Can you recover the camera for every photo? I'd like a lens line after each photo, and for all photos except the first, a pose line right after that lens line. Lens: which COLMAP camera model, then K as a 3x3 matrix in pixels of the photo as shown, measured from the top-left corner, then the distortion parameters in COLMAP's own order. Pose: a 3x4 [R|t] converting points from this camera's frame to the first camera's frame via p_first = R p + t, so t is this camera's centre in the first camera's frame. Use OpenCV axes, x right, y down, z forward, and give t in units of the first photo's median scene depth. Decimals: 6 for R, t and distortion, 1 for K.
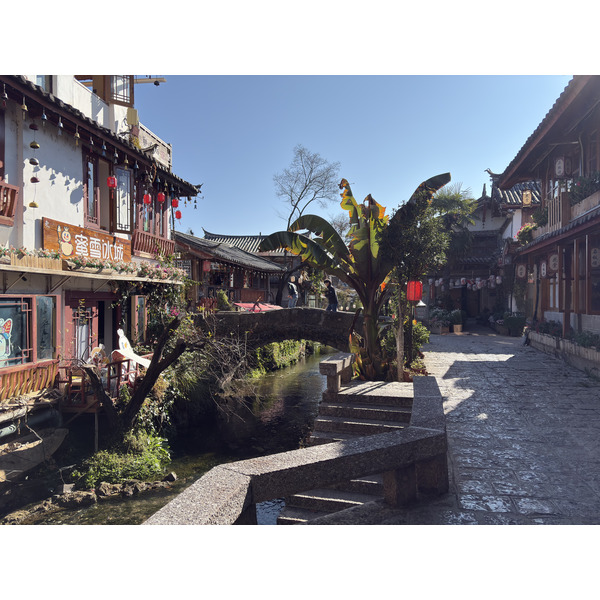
lens RADIAL K [[458.6, 0, 298.5], [0, 458.6, 308.2], [0, 0, 1]] dist [0.057426, -0.066894]
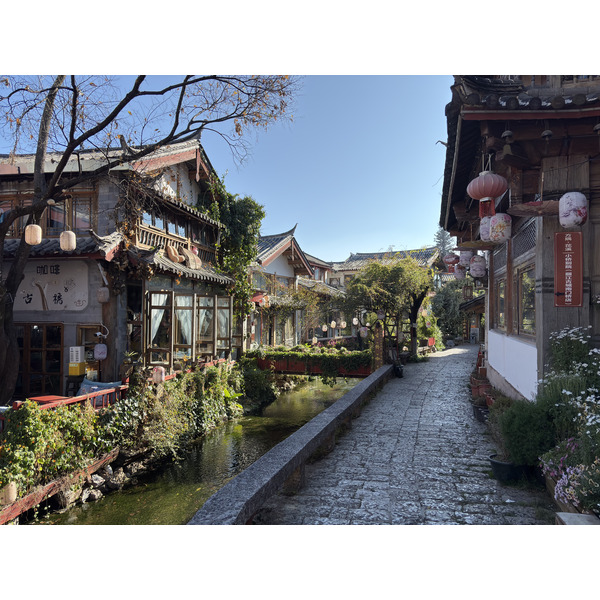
lens RADIAL K [[458.6, 0, 298.5], [0, 458.6, 308.2], [0, 0, 1]] dist [0.057426, -0.066894]
pose [[0.993846, 0.001695, -0.110756, 0.183776], [-0.003722, 0.999829, -0.018099, -0.013566], [0.110706, 0.018400, 0.993683, 0.744542]]
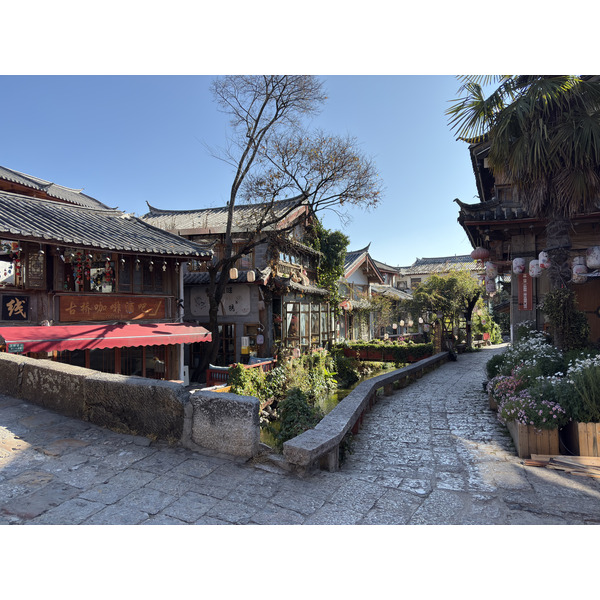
lens RADIAL K [[458.6, 0, 298.5], [0, 458.6, 308.2], [0, 0, 1]] dist [0.057426, -0.066894]
pose [[0.968153, -0.013836, -0.249976, 0.187639], [0.009128, 0.999759, -0.019983, -0.014053], [0.250192, 0.017065, 0.968046, 0.528685]]
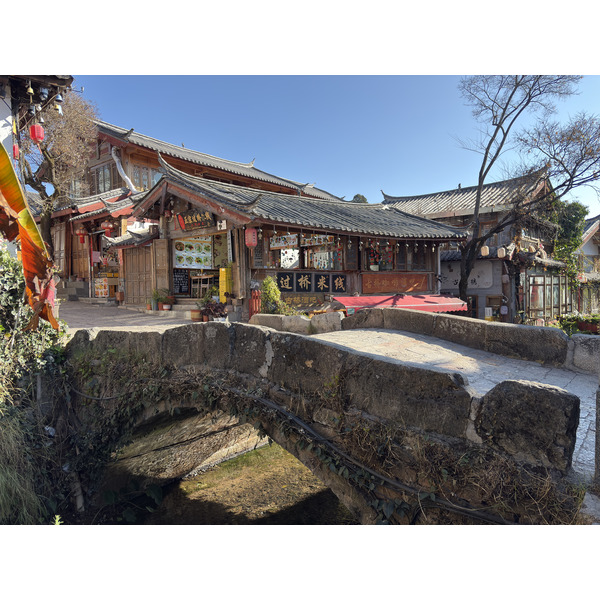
lens RADIAL K [[458.8, 0, 300.0], [0, 458.8, 300.0], [0, 0, 1]] dist [0.036836, -0.001643]
pose [[0.808387, -0.007052, -0.588609, 0.142961], [0.016164, 0.999817, 0.010221, -0.011522], [0.588429, -0.017776, 0.808354, 0.397525]]
